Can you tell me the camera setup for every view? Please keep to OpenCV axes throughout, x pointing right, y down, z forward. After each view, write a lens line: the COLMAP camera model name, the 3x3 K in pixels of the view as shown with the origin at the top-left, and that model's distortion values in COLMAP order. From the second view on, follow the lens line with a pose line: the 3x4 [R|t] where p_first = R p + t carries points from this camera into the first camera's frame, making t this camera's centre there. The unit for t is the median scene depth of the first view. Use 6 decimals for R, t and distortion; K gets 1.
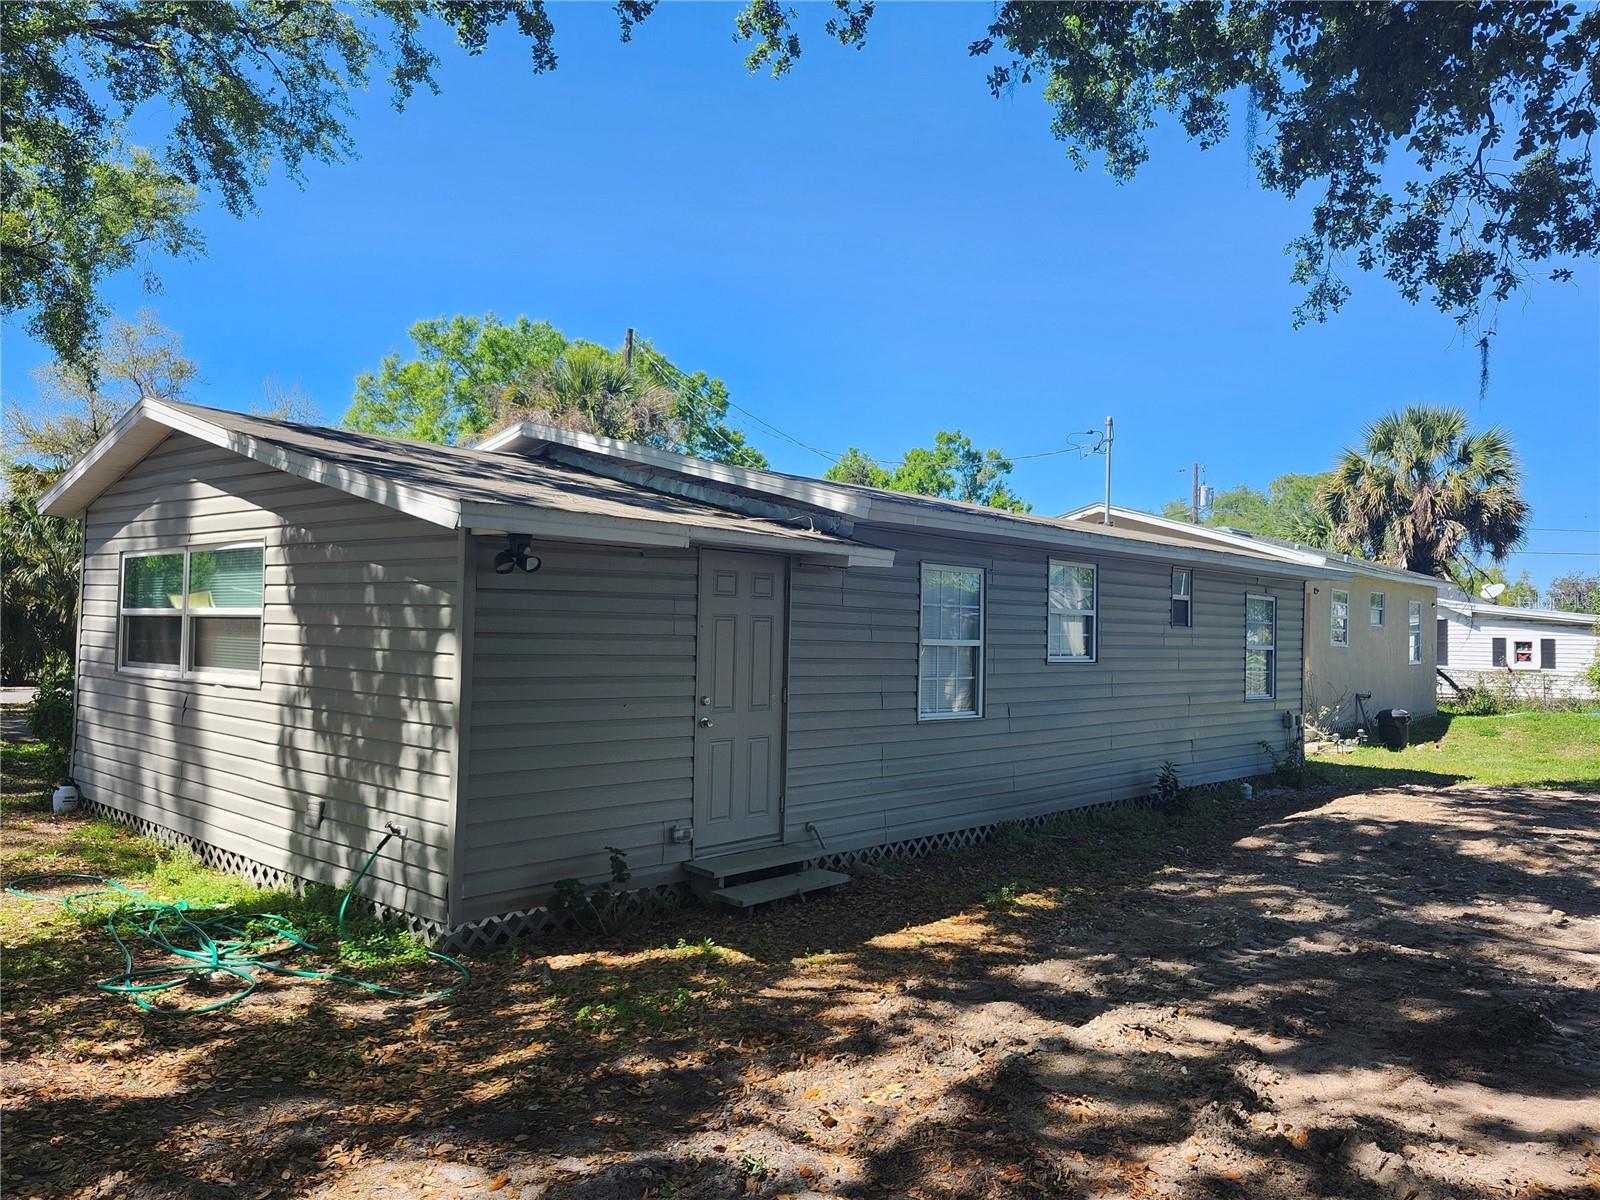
lens RADIAL K [[1194.2, 0, 799.9], [0, 1194.2, 591.6], [0, 0, 1]] dist [0.008051, 0.001475]
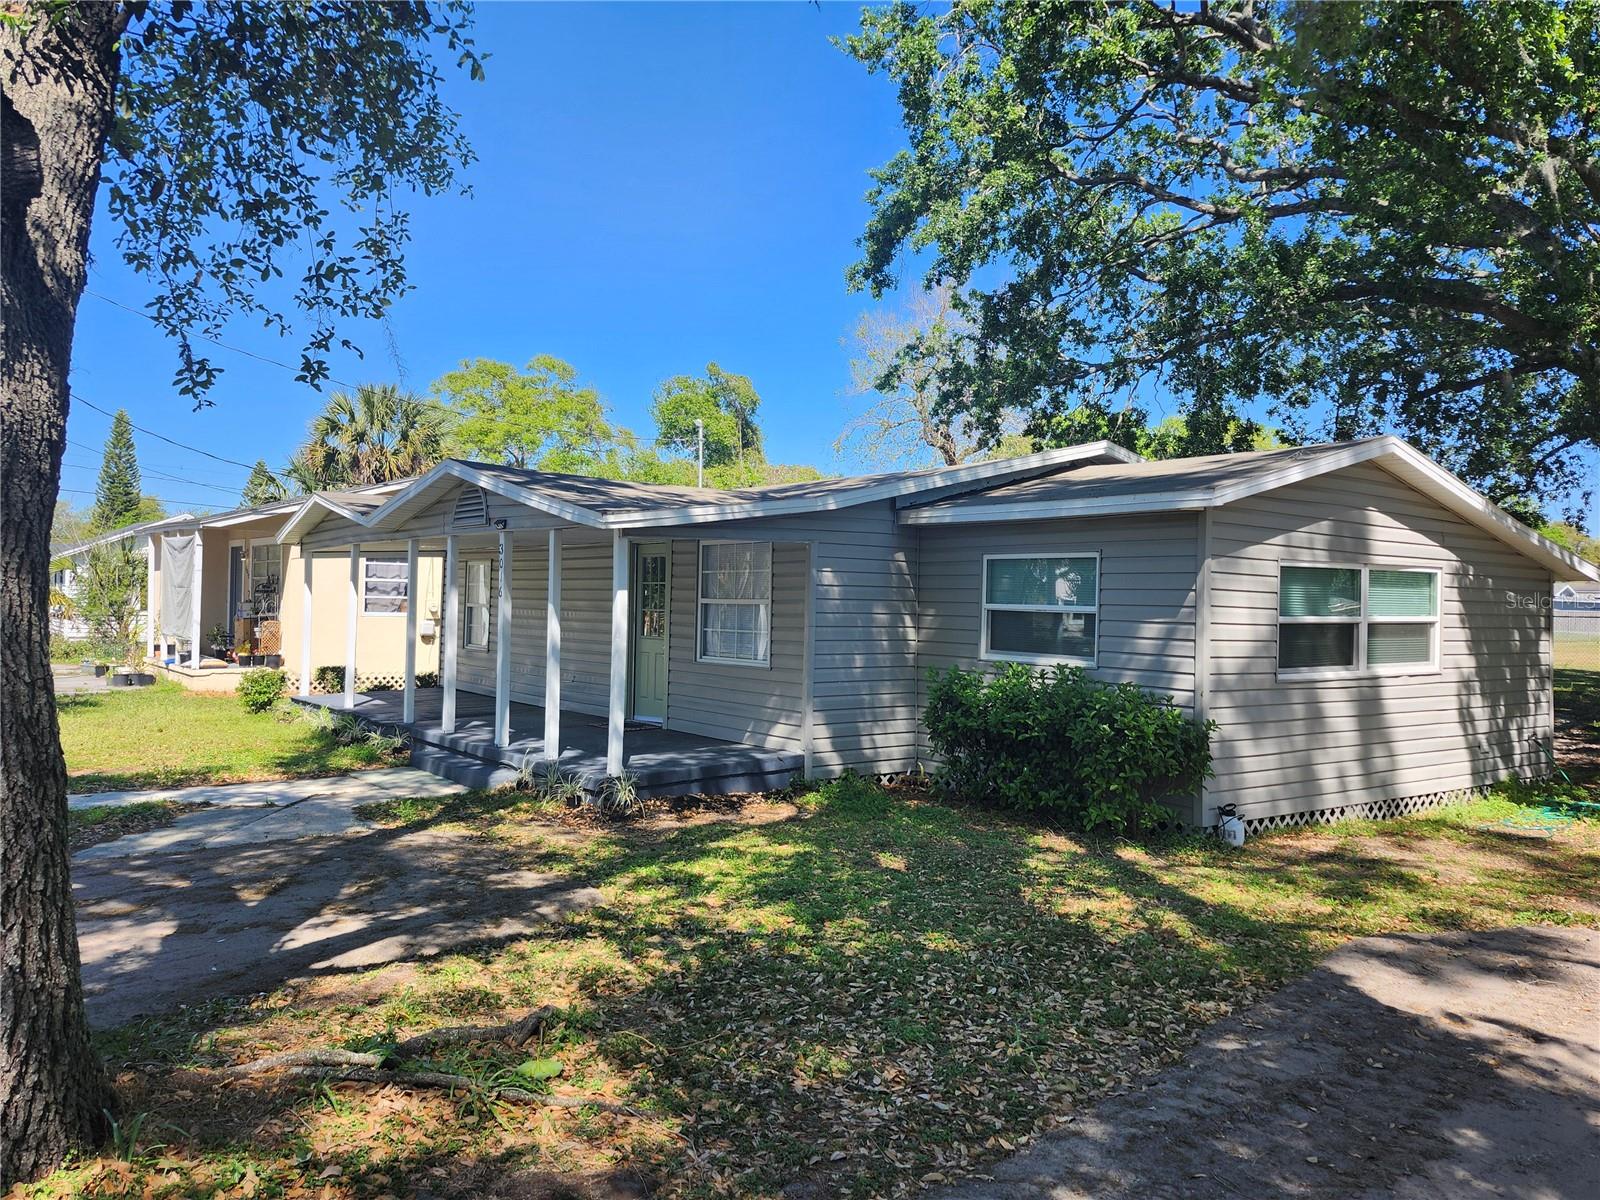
lens RADIAL K [[1194.2, 0, 799.2], [0, 1194.2, 606.9], [0, 0, 1]] dist [0.008051, 0.001475]
pose [[0.194703, -0.014254, 0.980759, -1.804890], [-0.038620, 0.999008, 0.022186, -0.000047], [-0.980102, -0.042196, 0.193959, 1.337111]]
